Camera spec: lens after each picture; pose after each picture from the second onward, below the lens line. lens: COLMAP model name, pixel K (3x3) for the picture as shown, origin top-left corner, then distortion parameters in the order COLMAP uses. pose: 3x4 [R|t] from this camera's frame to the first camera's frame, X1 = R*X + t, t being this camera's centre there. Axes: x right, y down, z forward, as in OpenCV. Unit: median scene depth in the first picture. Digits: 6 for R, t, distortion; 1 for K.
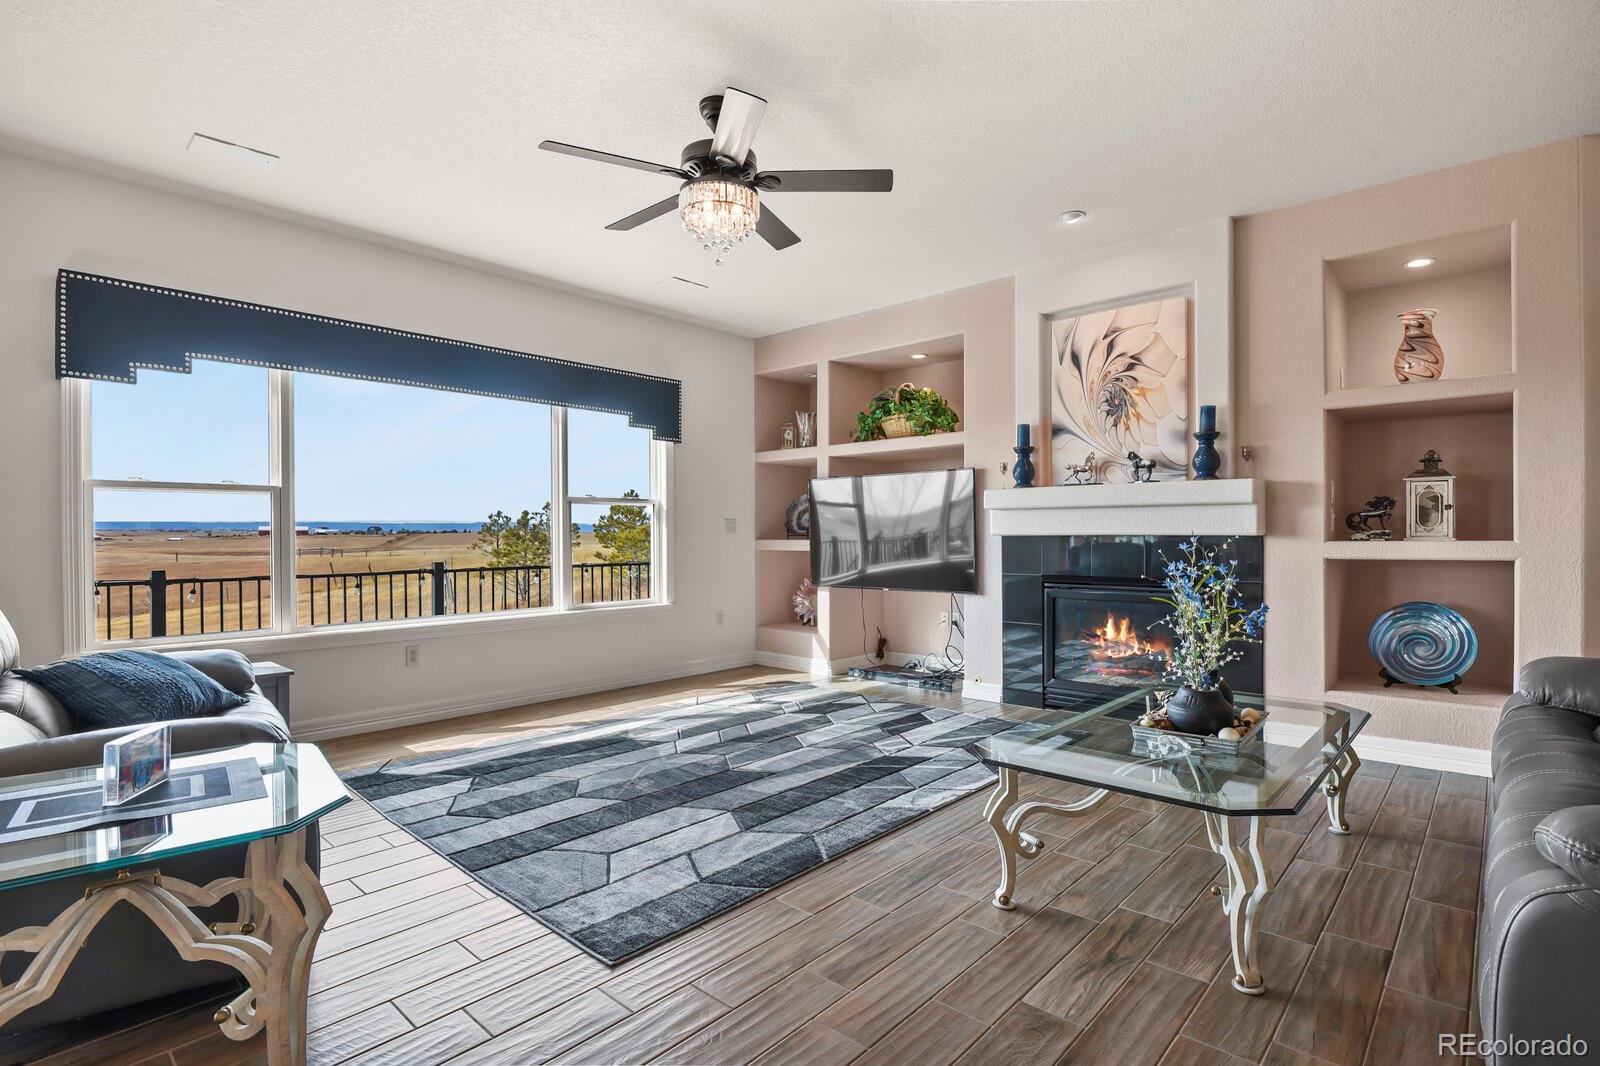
lens RADIAL K [[778.2, 0, 799.3], [0, 778.2, 531.0], [0, 0, 1]] dist [0.001729, 0.000108]
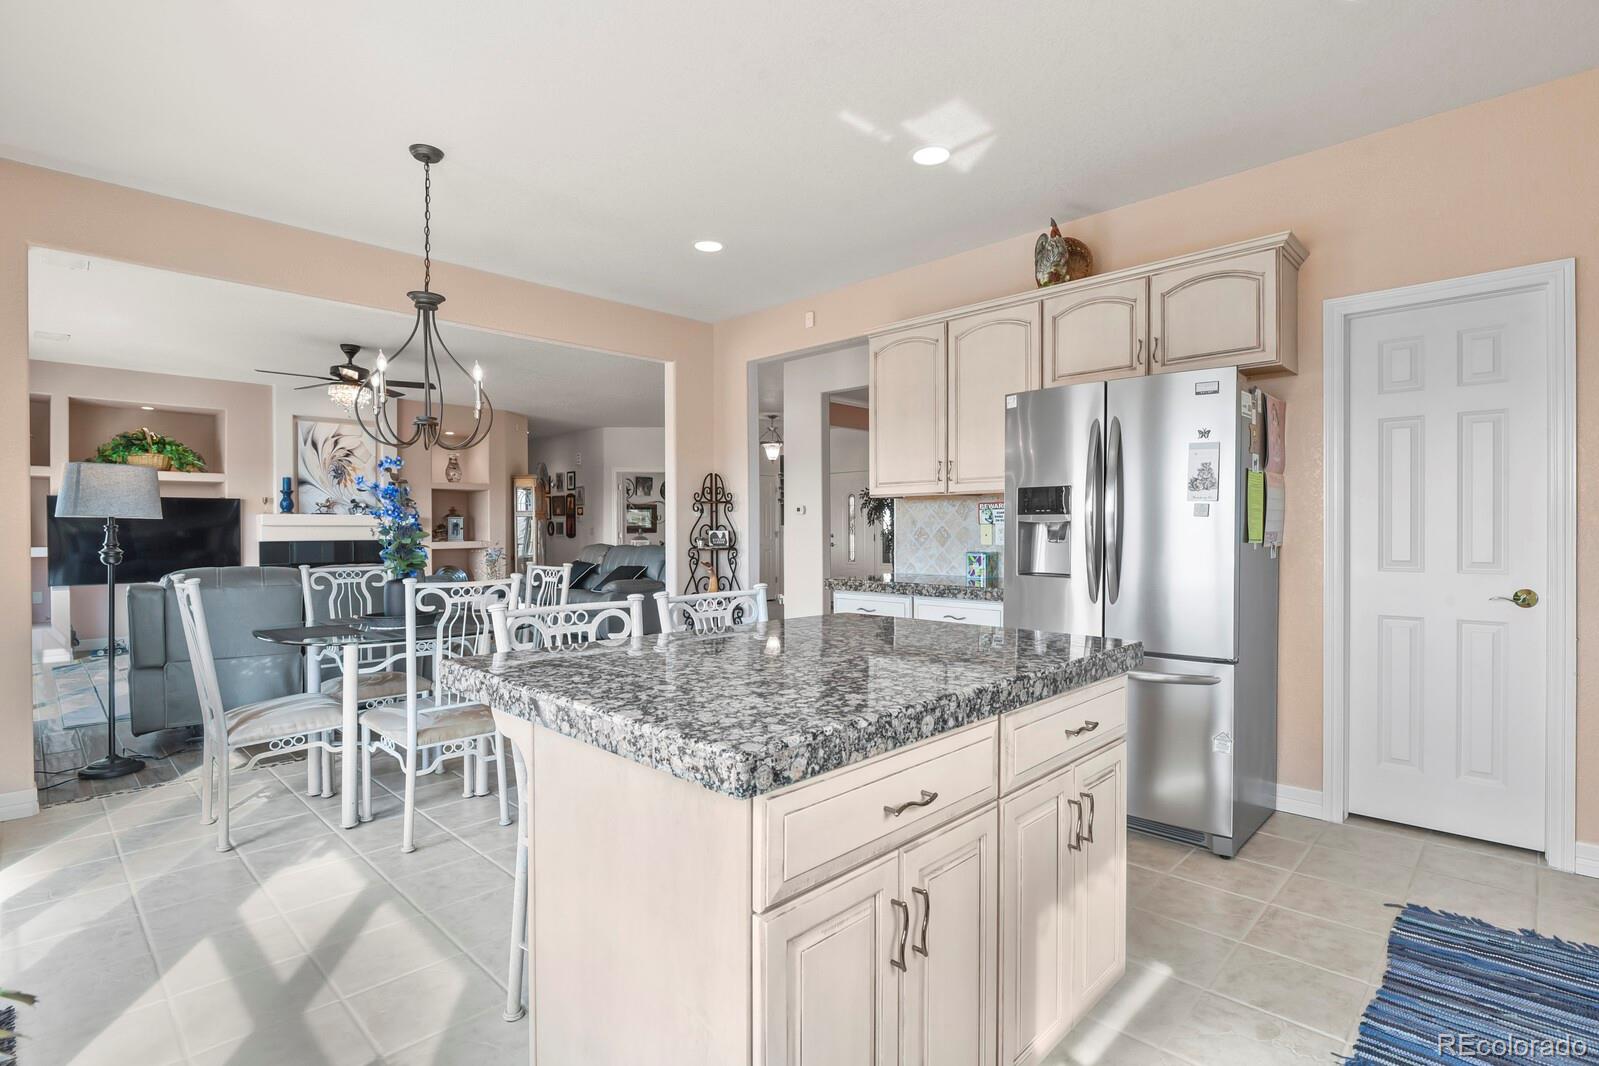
lens RADIAL K [[777.7, 0, 802.9], [0, 777.7, 534.2], [0, 0, 1]] dist [0.001729, 0.000108]
pose [[0.028772, -0.005215, 0.999572, -1.489815], [-0.000968, 0.999986, 0.005245, -0.021516], [-0.999586, -0.001118, 0.028767, -0.208600]]
